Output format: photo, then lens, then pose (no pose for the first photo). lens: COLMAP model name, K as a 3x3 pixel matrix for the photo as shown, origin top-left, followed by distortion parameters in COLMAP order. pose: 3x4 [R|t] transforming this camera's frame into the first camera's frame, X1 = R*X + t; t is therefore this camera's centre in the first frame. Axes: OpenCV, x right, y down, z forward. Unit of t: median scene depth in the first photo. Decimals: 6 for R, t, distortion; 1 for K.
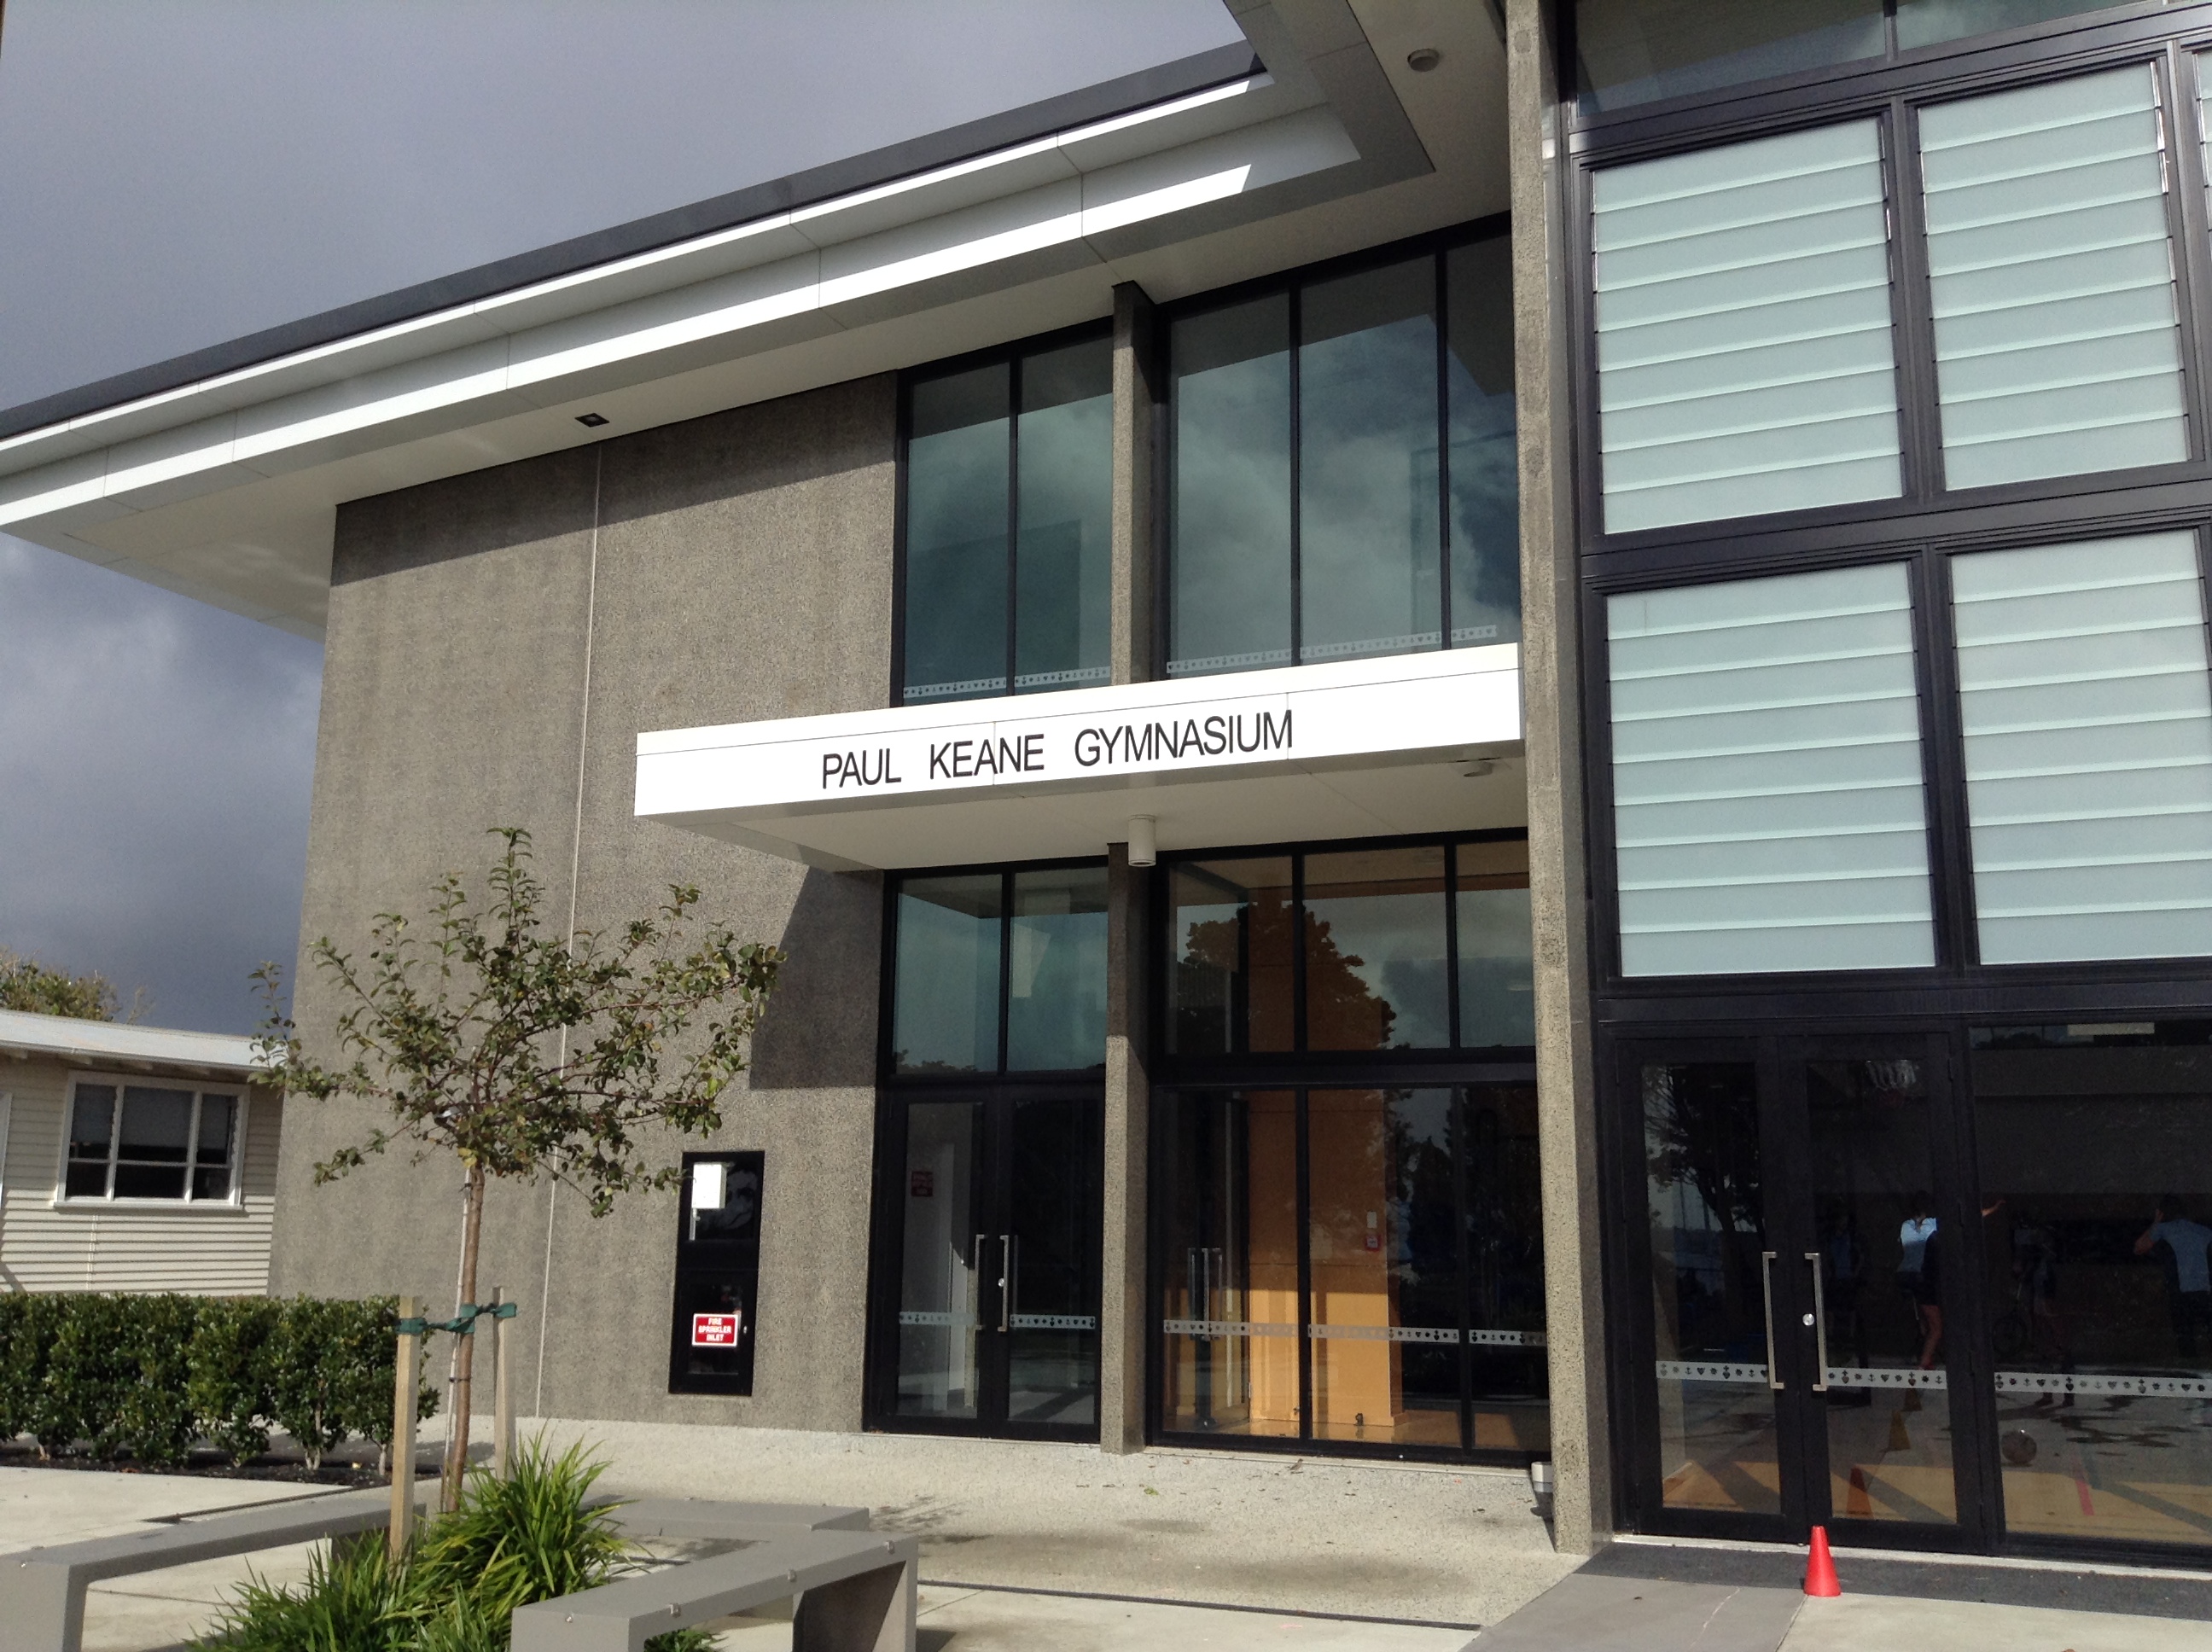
lens RADIAL K [[1989.8, 0, 1106.0], [0, 1989.8, 826.0], [0, 0, 1]] dist [0.045245, -0.000067]
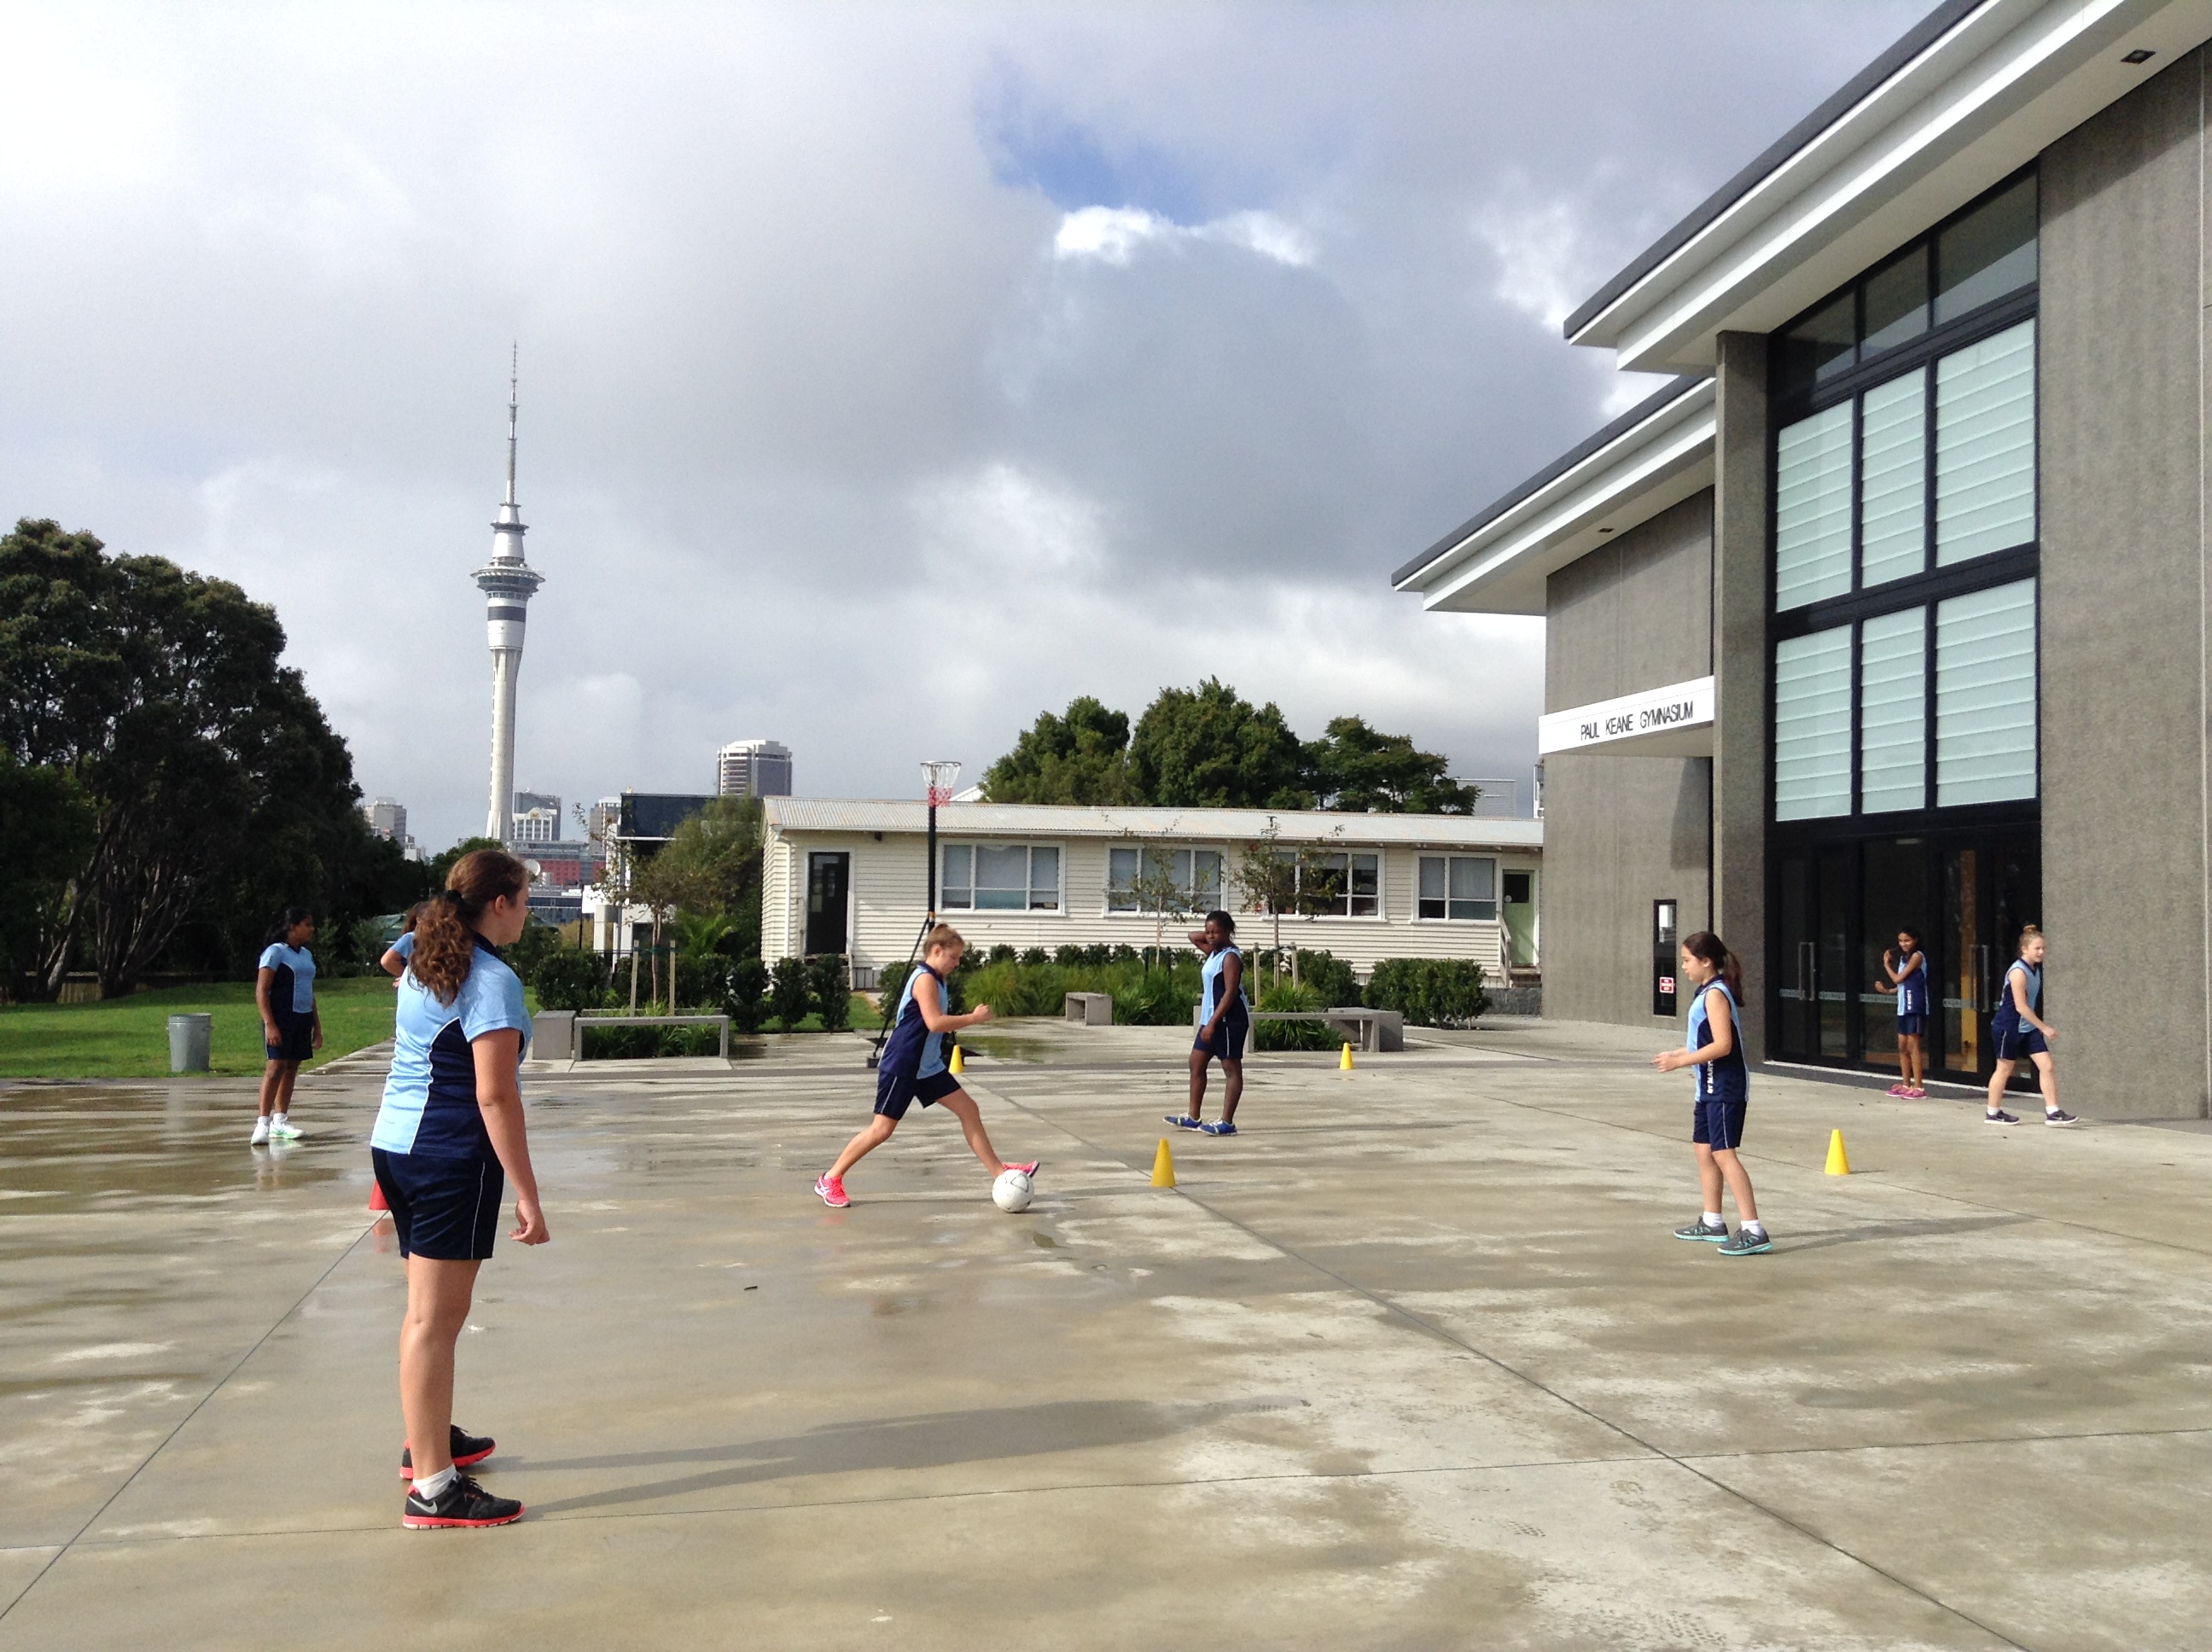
lens RADIAL K [[1989.8, 0, 1106.0], [0, 1989.8, 826.0], [0, 0, 1]] dist [0.045245, -0.000067]
pose [[0.571163, -0.036429, -0.820028, 1.459864], [0.140428, 0.988623, 0.053892, -0.126033], [0.808735, -0.145936, 0.569780, -0.763540]]
